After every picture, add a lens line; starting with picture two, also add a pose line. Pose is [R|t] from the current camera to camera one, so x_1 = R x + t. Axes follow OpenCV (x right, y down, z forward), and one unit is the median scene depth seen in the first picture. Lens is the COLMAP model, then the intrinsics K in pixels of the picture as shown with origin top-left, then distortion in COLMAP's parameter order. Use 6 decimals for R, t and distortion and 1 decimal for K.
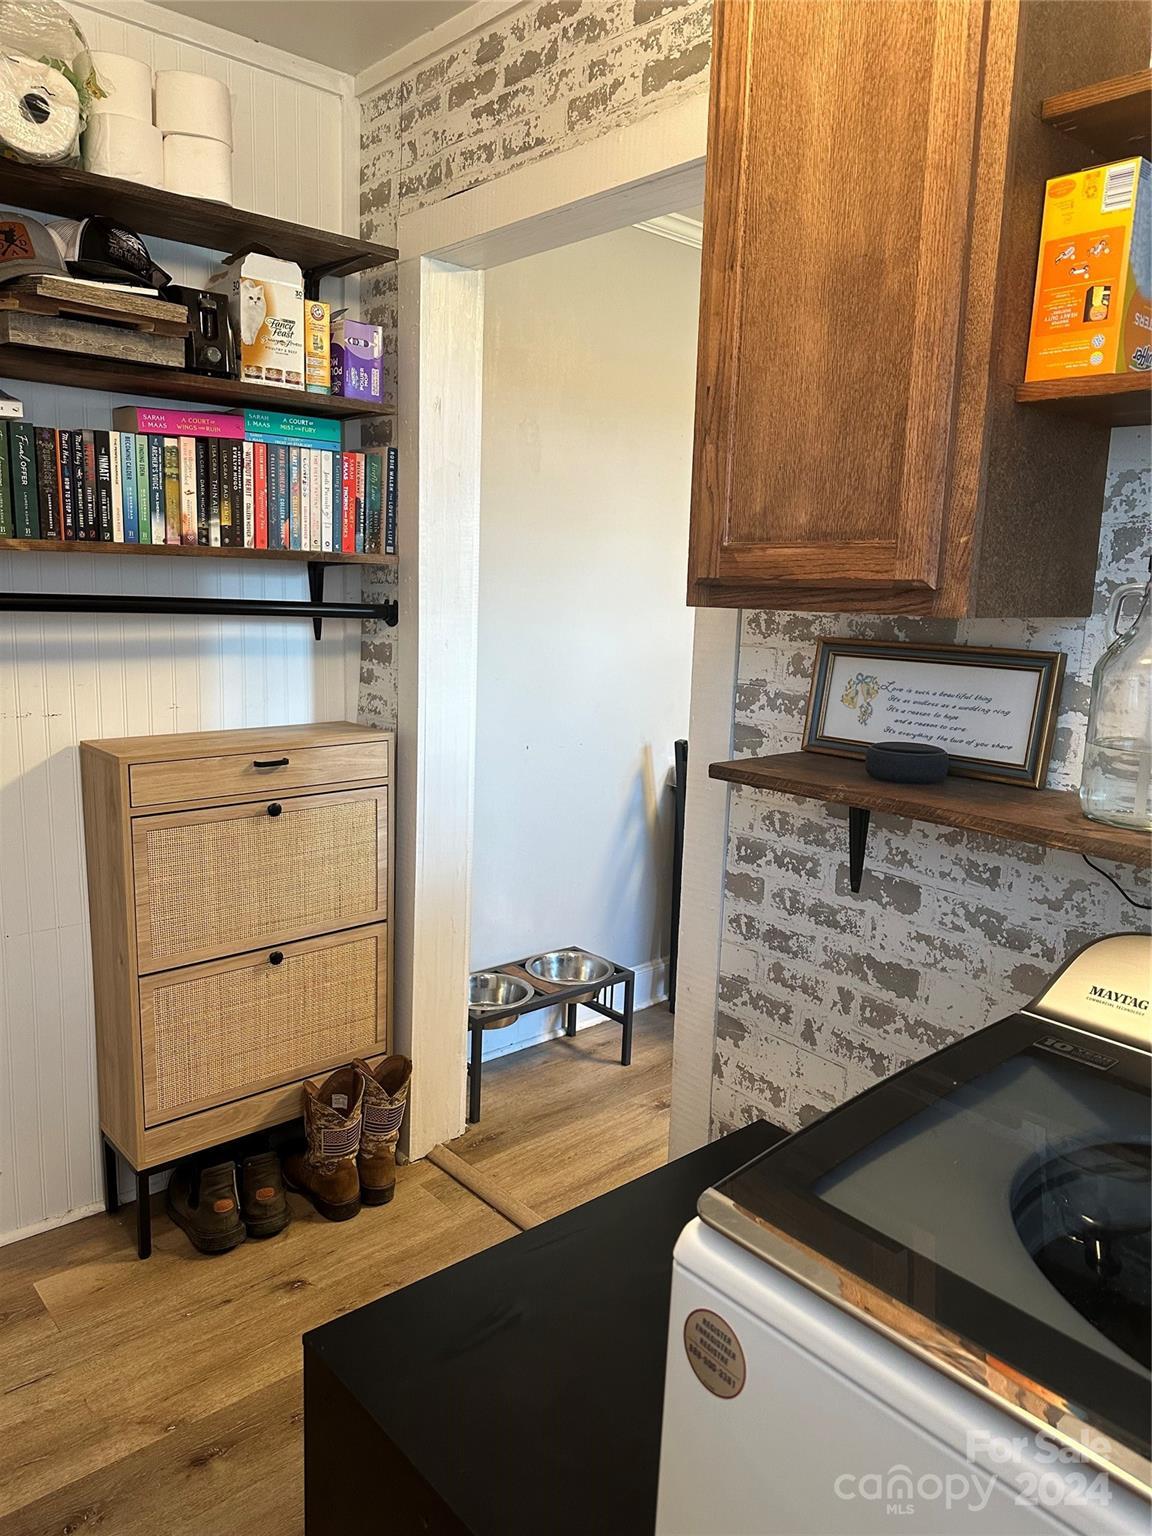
lens RADIAL K [[1074.0, 0, 581.5], [0, 1074.0, 771.0], [0, 0, 1]] dist [0.077633, -0.101973]
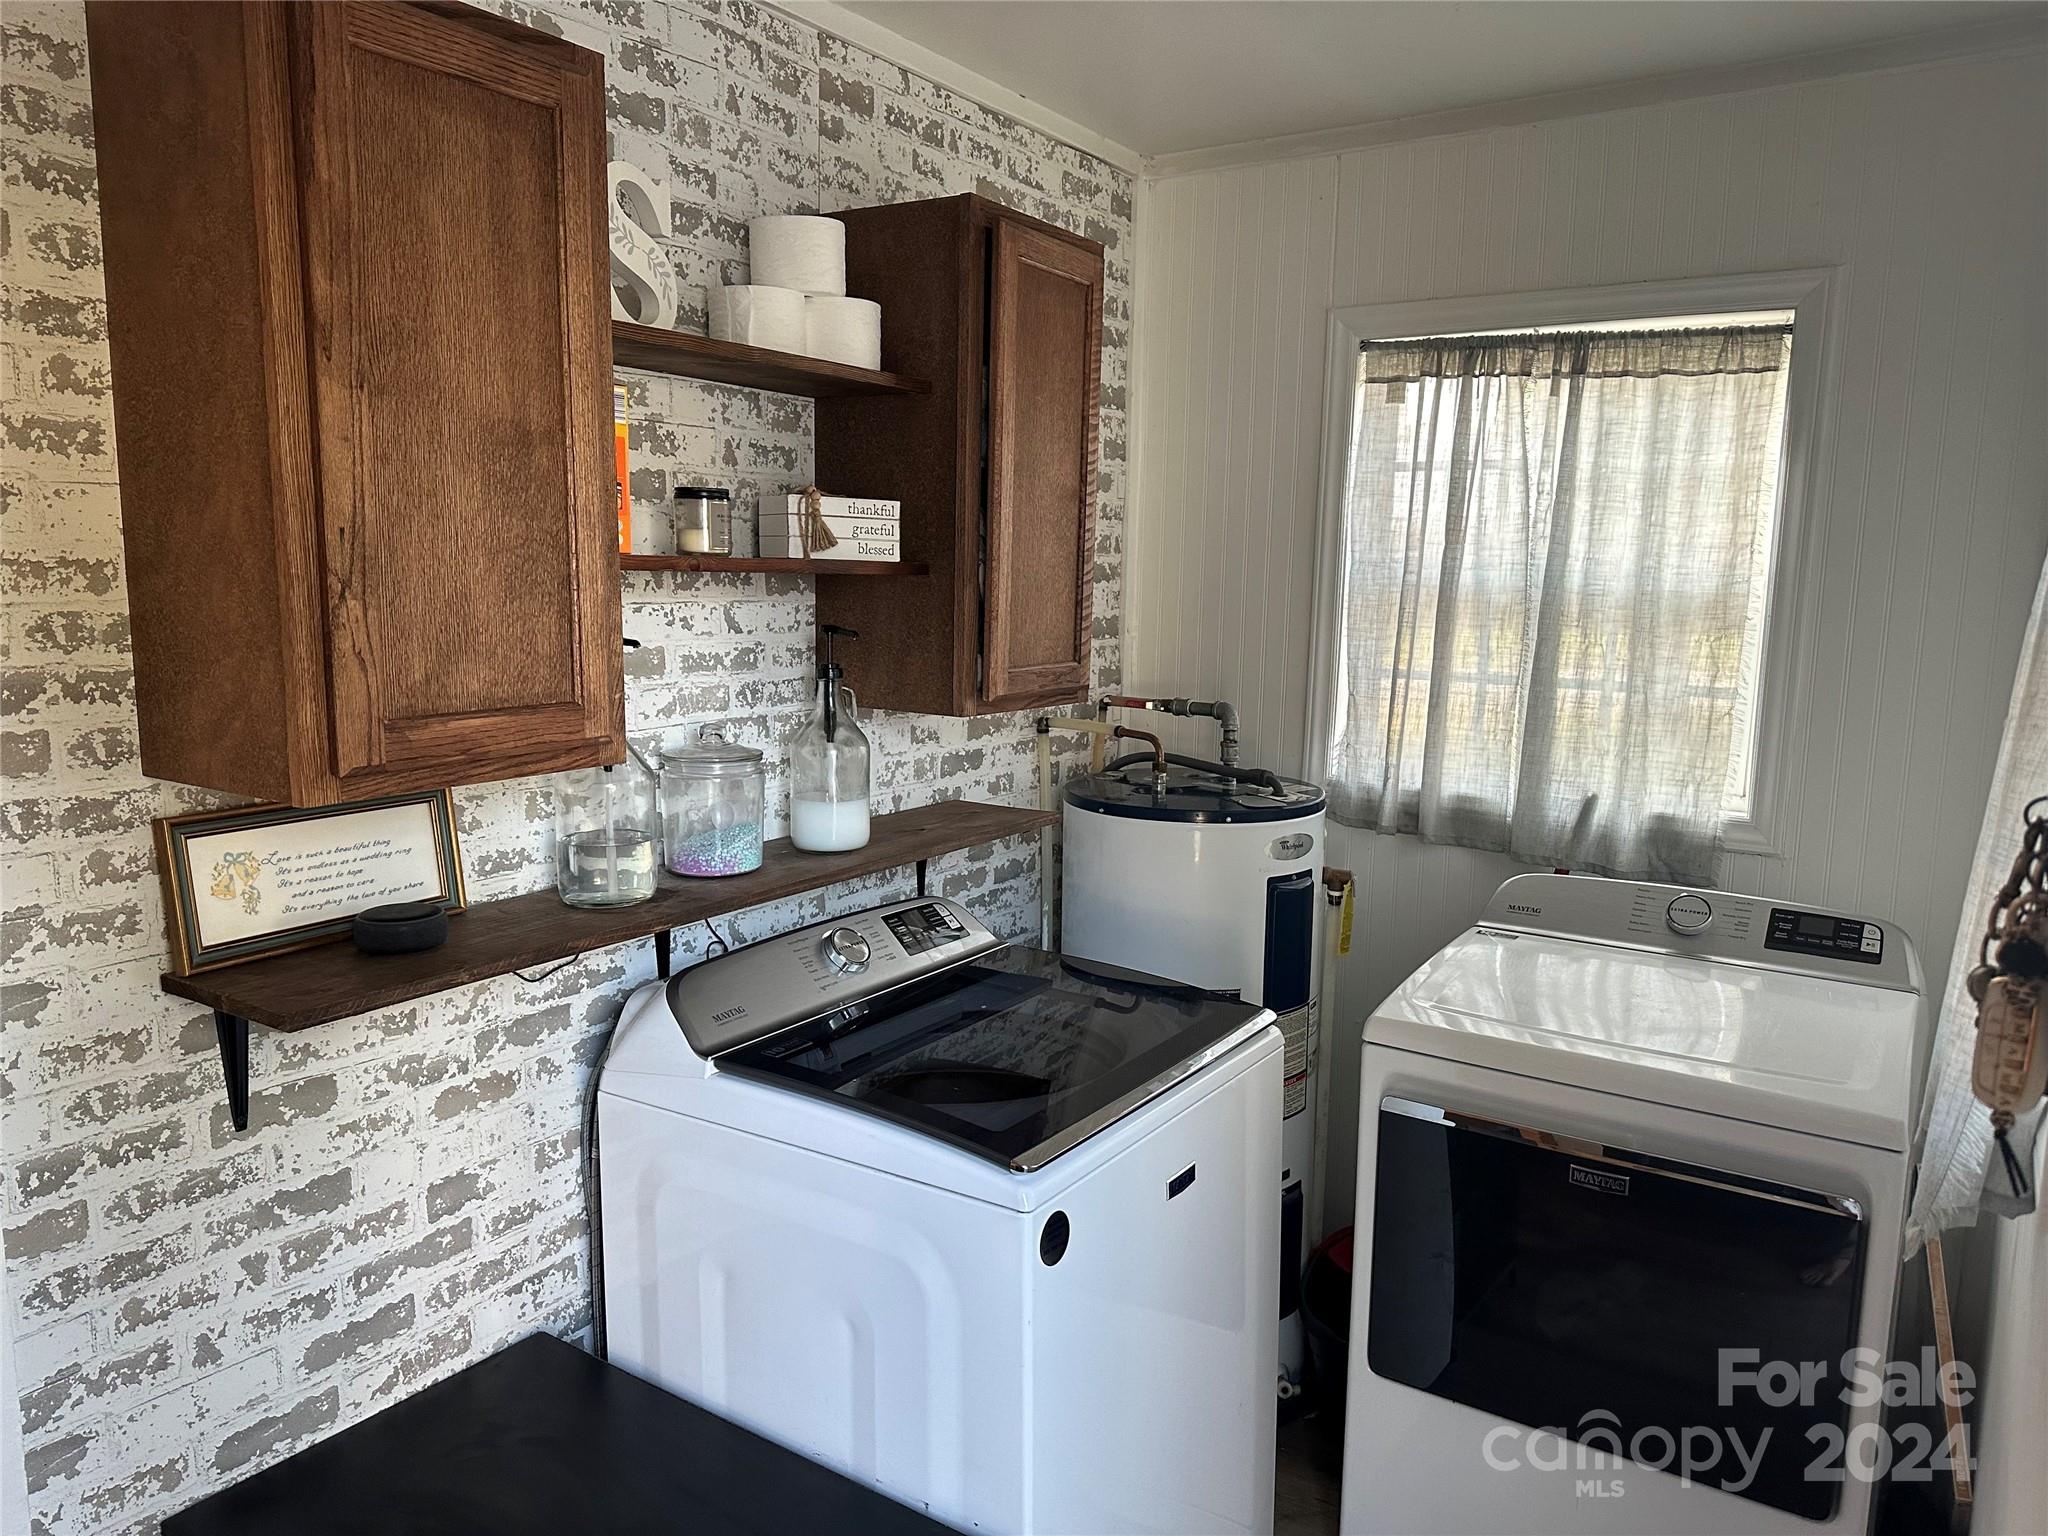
lens RADIAL K [[1432.0, 0, 1023.7], [0, 1432.0, 786.4], [0, 0, 1]] dist [0.077633, -0.101973]
pose [[-0.261851, -0.184646, 0.947280, -0.850691], [0.146197, 0.962611, 0.228047, -0.285967], [-0.953971, 0.198204, -0.225066, 0.676214]]
